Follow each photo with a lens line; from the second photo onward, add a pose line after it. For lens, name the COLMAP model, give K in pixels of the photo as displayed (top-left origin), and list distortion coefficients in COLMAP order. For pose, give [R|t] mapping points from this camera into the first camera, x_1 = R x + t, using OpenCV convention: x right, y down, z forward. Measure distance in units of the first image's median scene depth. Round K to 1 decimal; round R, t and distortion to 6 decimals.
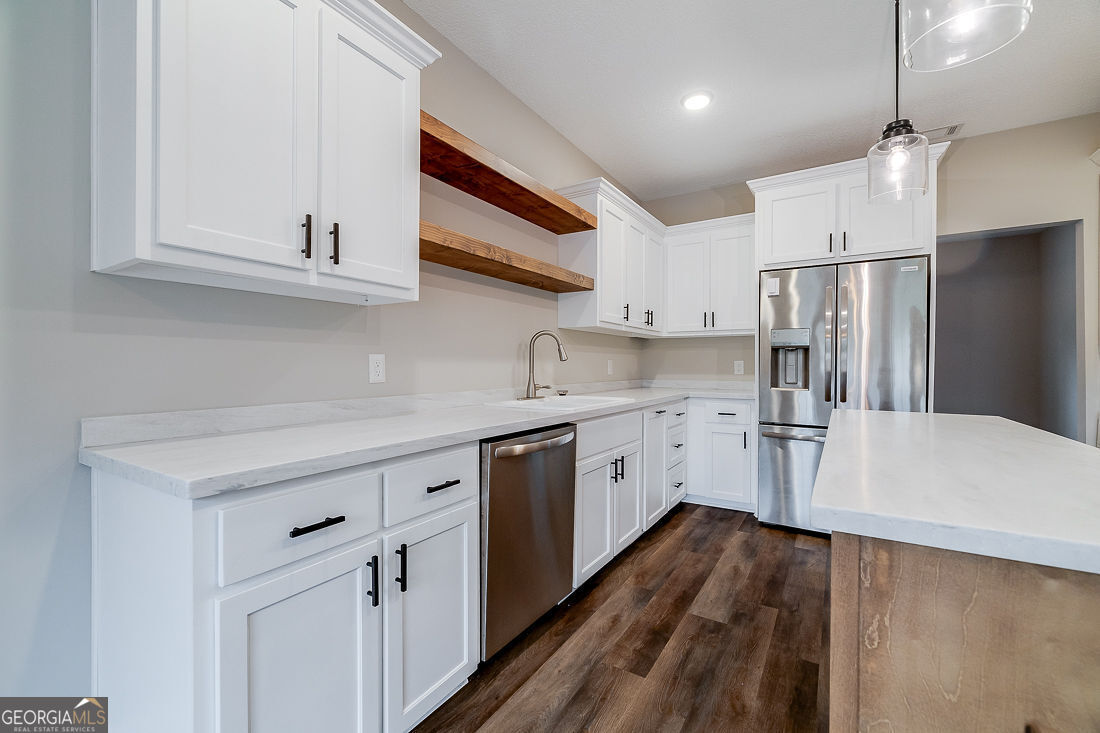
lens RADIAL K [[462.9, 0, 548.3], [0, 462.9, 364.2], [0, 0, 1]] dist [0.000384, -0.000136]
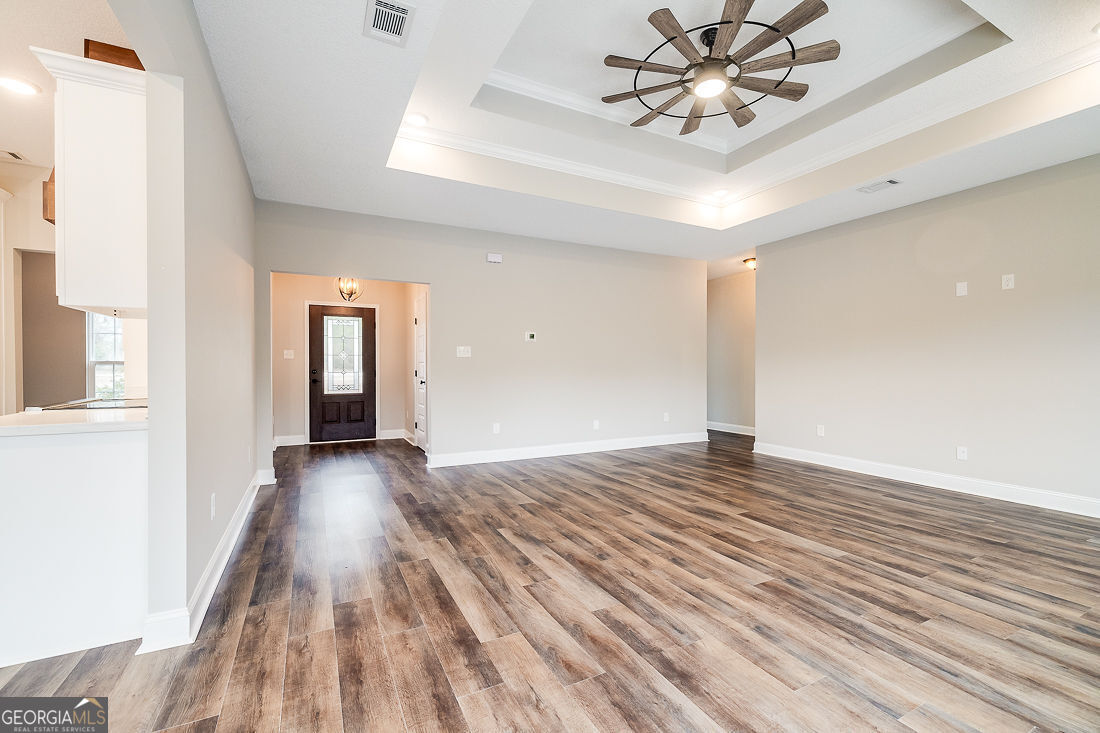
lens RADIAL K [[465.0, 0, 548.9], [0, 465.0, 367.4], [0, 0, 1]] dist [-0.000935, -0.000178]
pose [[0.510127, -0.002317, 0.860096, 0.636574], [0.000348, 0.999997, 0.002487, 0.003757], [-0.860099, -0.000969, 0.510127, -0.776223]]
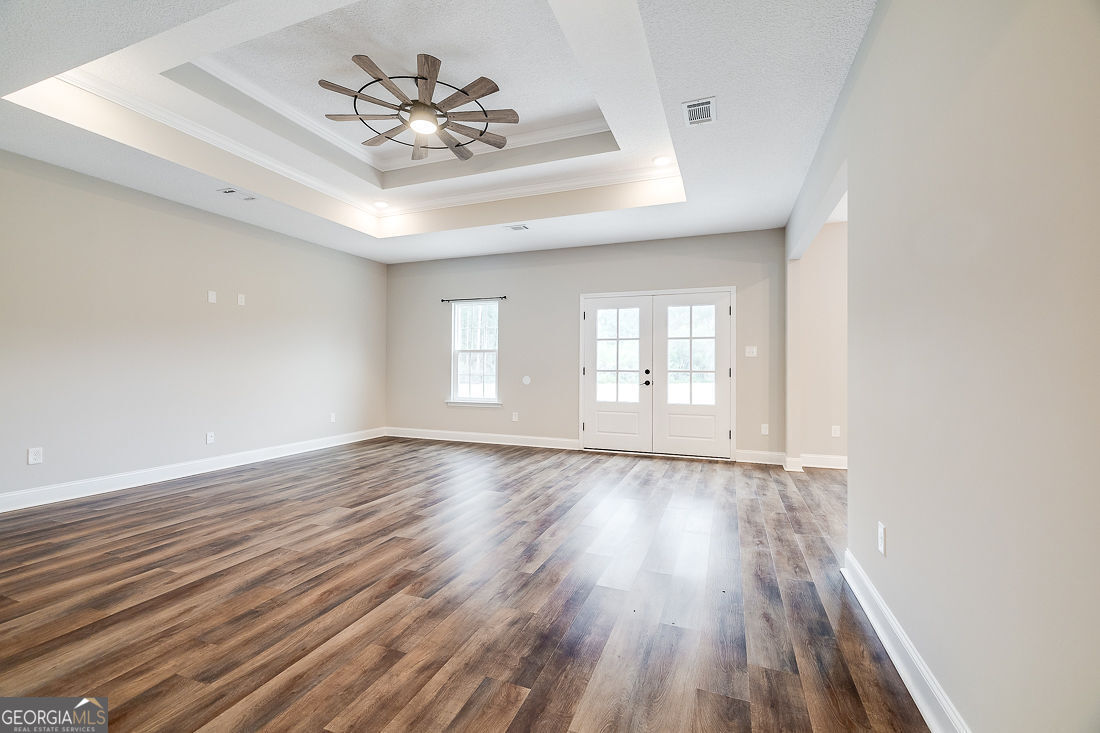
lens RADIAL K [[459.6, 0, 550.0], [0, 459.6, 366.5], [0, 0, 1]] dist [-0.000550, 0.000009]
pose [[-0.981190, -0.008467, -0.192858, 1.705809], [-0.008430, 0.999964, -0.001012, 0.007520], [0.192860, 0.000633, -0.981226, 0.807828]]
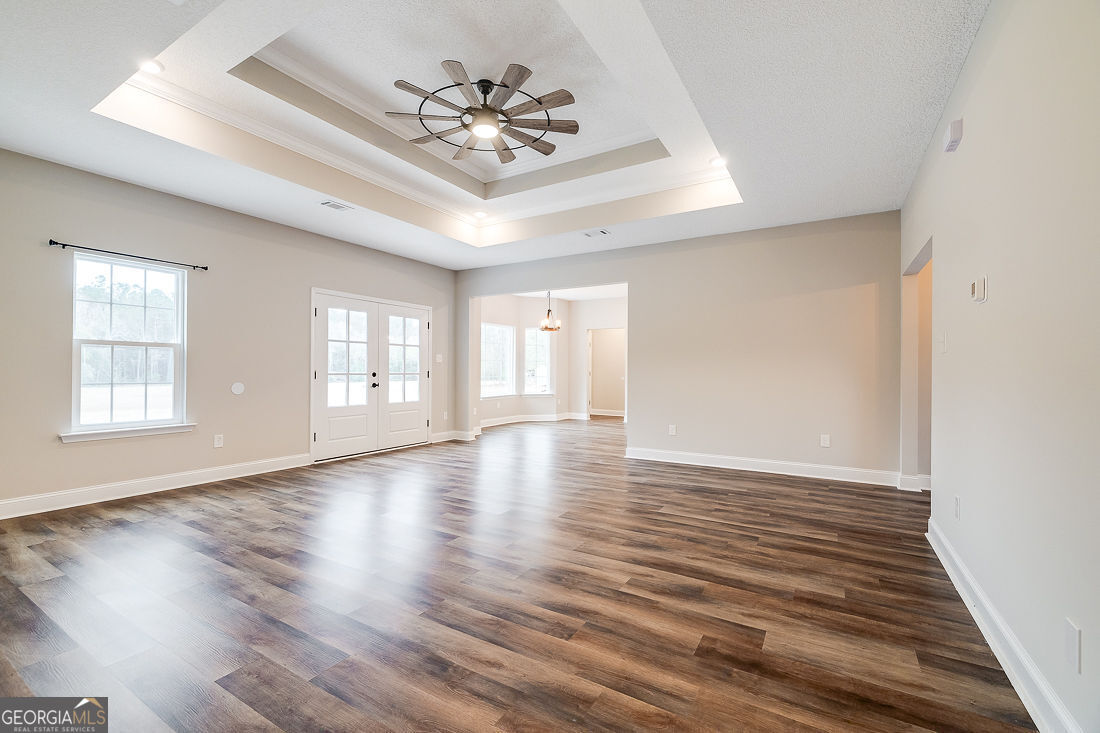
lens RADIAL K [[466.6, 0, 551.7], [0, 466.6, 371.4], [0, 0, 1]] dist [0.000383, -0.000044]
pose [[0.019742, -0.001988, -0.999803, 3.137397], [-0.004884, 0.999986, -0.002085, 0.011773], [0.999793, 0.004925, 0.019732, -0.370609]]
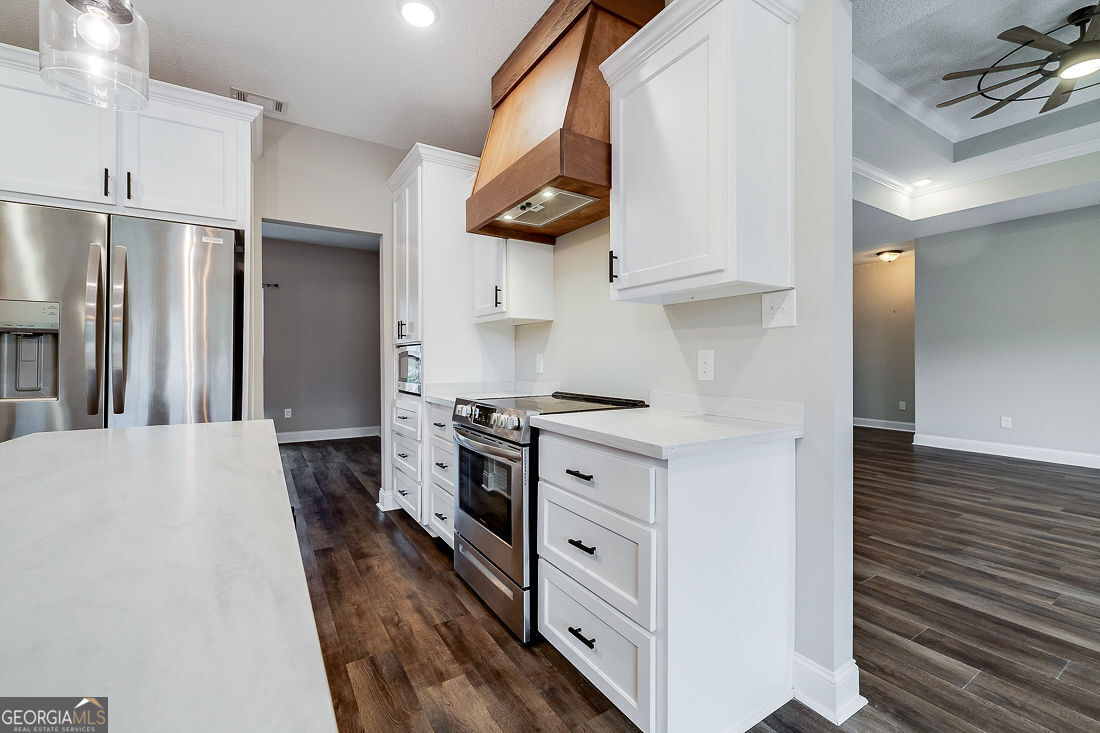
lens RADIAL K [[465.3, 0, 555.1], [0, 465.3, 359.5], [0, 0, 1]] dist [-0.001003, -0.000215]
pose [[0.428769, -0.001676, 0.903413, 0.304925], [0.002608, 0.999996, 0.000617, 0.002715], [-0.903411, 0.002091, 0.428772, 0.115721]]
